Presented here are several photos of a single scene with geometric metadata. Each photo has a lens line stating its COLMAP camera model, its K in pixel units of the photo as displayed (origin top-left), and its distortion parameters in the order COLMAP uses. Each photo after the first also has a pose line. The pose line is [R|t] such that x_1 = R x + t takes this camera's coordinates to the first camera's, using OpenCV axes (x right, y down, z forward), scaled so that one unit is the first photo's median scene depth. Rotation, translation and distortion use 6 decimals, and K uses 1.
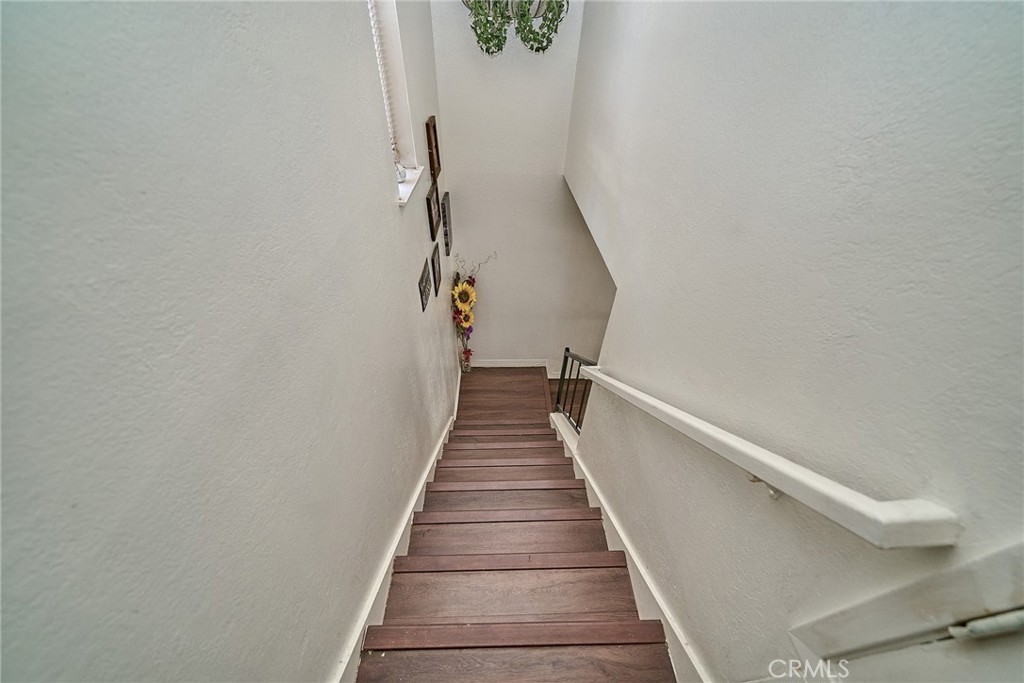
lens RADIAL K [[348.5, 0, 510.8], [0, 348.5, 335.0], [0, 0, 1]] dist [-0.000446, -0.000133]
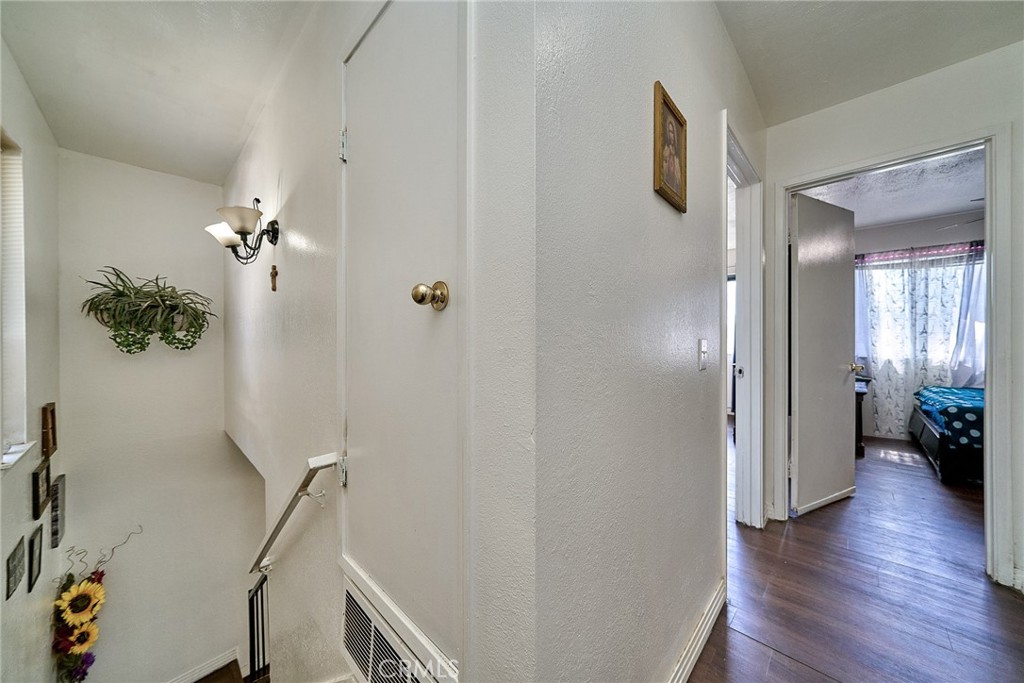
lens RADIAL K [[351.5, 0, 514.6], [0, 351.5, 334.2], [0, 0, 1]] dist [-0.000652, 0.000309]
pose [[0.715236, -0.037006, 0.697903, 0.041586], [0.488123, 0.741123, -0.460948, 0.368092], [-0.500174, 0.670349, 0.548141, -0.398917]]
